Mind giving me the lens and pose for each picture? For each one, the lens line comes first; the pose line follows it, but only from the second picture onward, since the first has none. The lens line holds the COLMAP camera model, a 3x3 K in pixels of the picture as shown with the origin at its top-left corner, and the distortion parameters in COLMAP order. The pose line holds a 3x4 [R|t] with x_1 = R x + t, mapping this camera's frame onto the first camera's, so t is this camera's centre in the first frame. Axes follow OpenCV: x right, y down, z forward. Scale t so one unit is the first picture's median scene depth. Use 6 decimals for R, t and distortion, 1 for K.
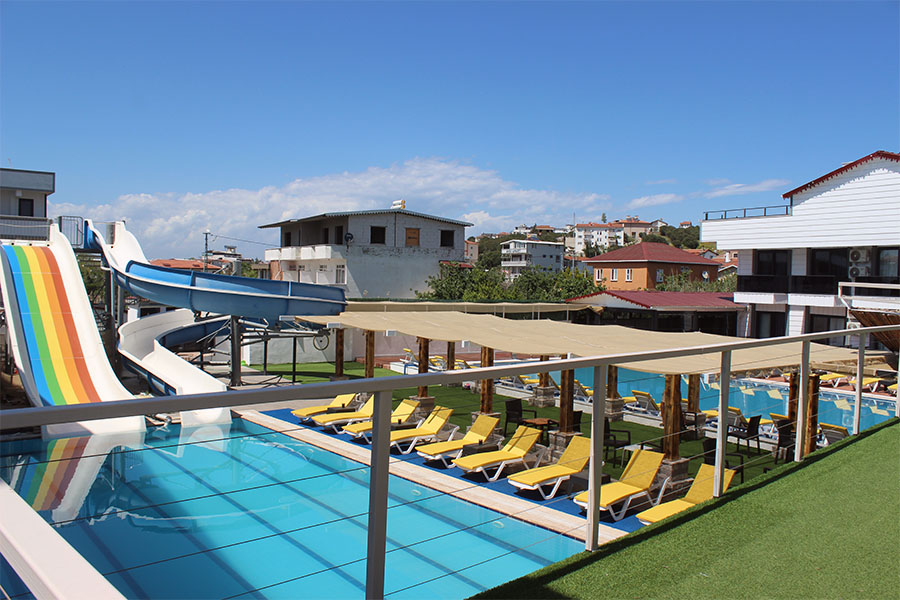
lens RADIAL K [[741.1, 0, 450.5], [0, 741.1, 302.1], [0, 0, 1]] dist [-0.164525, 0.145940]
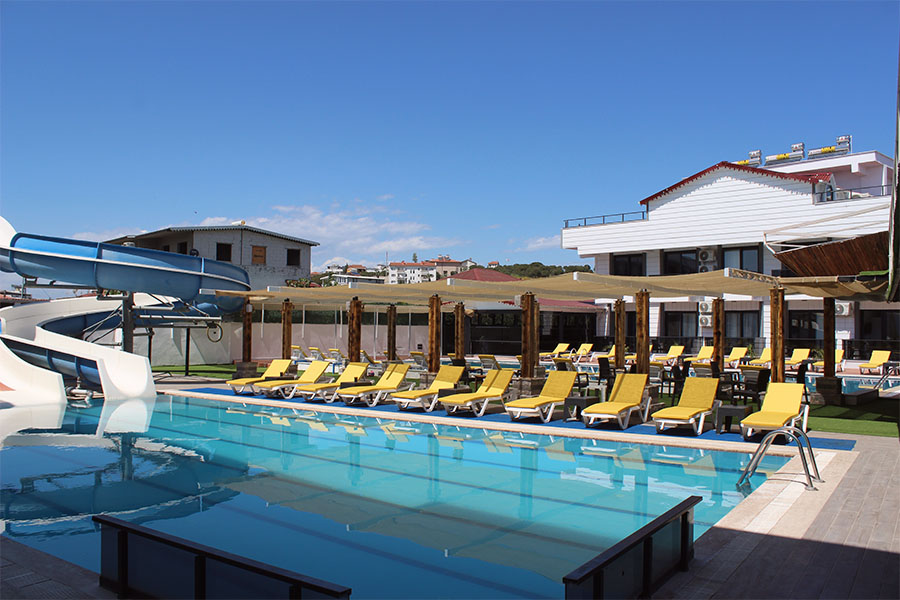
lens RADIAL K [[741.1, 0, 451.3], [0, 741.1, 300.6], [0, 0, 1]] dist [-0.164525, 0.145940]
pose [[0.966122, -0.003533, 0.258061, -0.105813], [0.018894, 0.998192, -0.057067, 0.061446], [-0.257393, 0.060009, 0.964442, 0.007030]]
